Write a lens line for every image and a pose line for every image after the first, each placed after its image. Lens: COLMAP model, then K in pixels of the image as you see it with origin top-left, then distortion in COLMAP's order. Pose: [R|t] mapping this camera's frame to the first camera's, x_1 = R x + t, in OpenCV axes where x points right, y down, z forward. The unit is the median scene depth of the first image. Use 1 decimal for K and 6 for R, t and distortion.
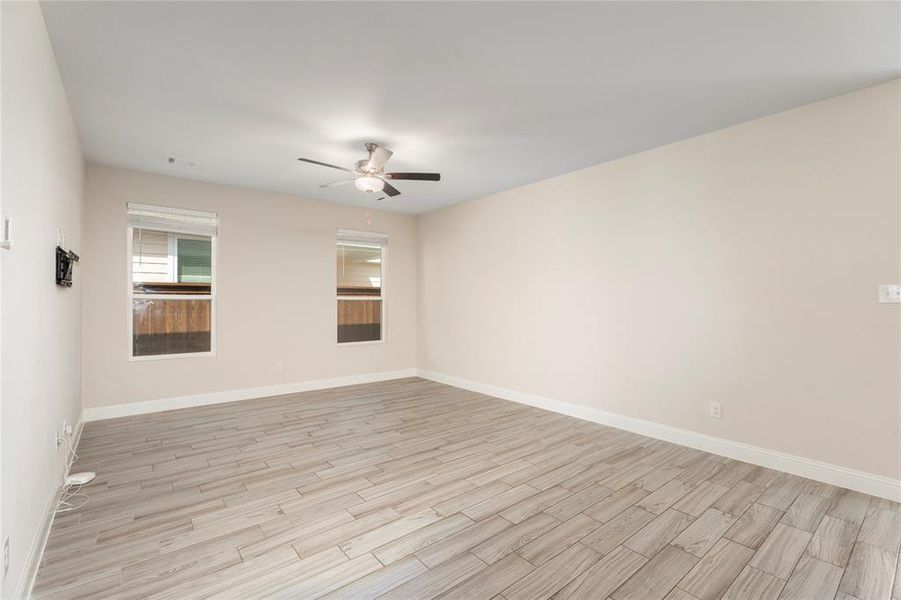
lens RADIAL K [[400.7, 0, 445.7], [0, 400.7, 297.5], [0, 0, 1]] dist [0.000100, 0.000822]
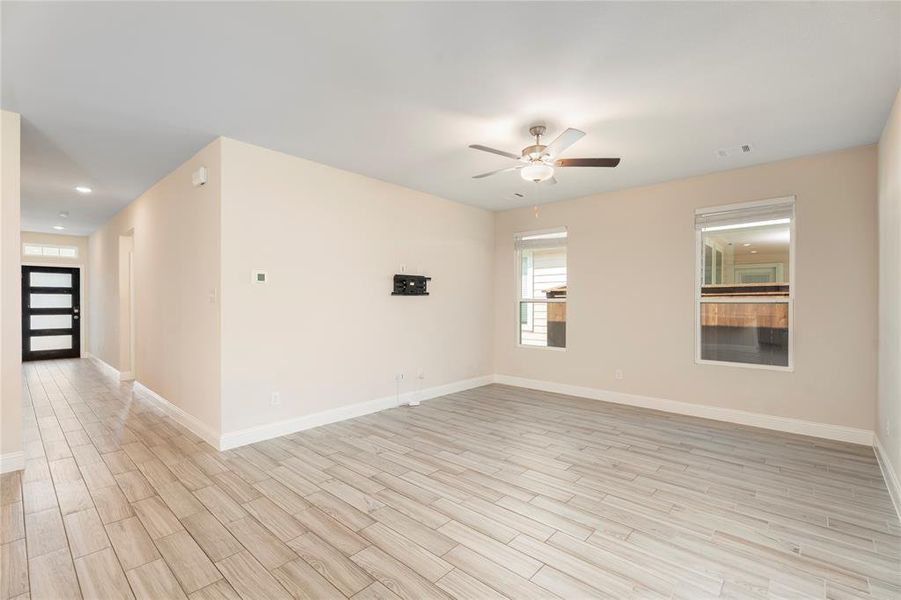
lens RADIAL K [[400.7, 0, 448.9], [0, 400.7, 302.1], [0, 0, 1]] dist [0.000100, 0.000822]
pose [[0.155805, -0.003474, -0.987782, 0.617776], [0.007225, 0.999971, -0.002377, 0.006033], [0.987761, -0.006767, 0.155826, 0.622028]]
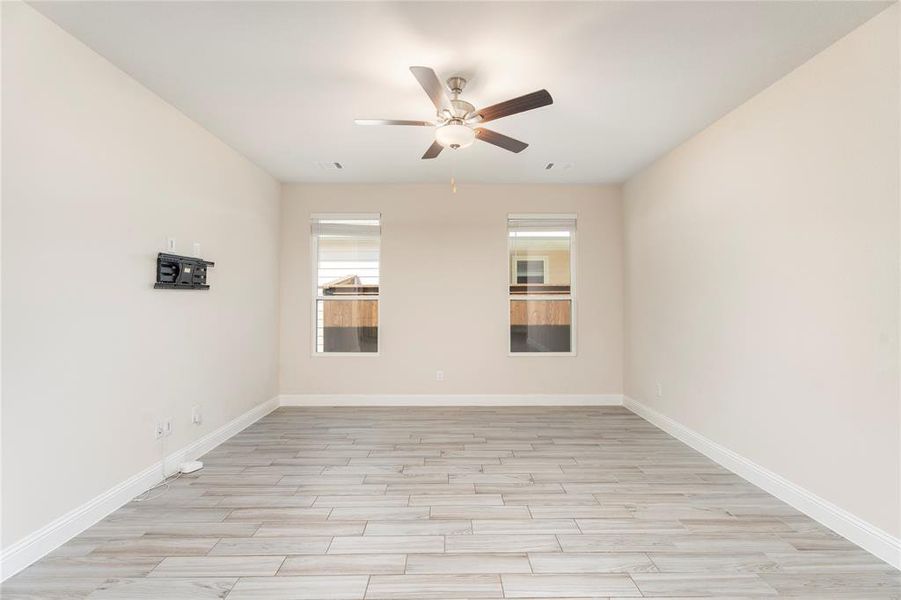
lens RADIAL K [[400.7, 0, 451.3], [0, 400.7, 295.5], [0, 0, 1]] dist [0.000100, 0.000822]
pose [[0.785227, -0.010718, -0.619115, 0.223146], [0.008752, 0.999942, -0.006211, 0.001595], [0.619146, -0.000541, 0.785276, 0.413908]]
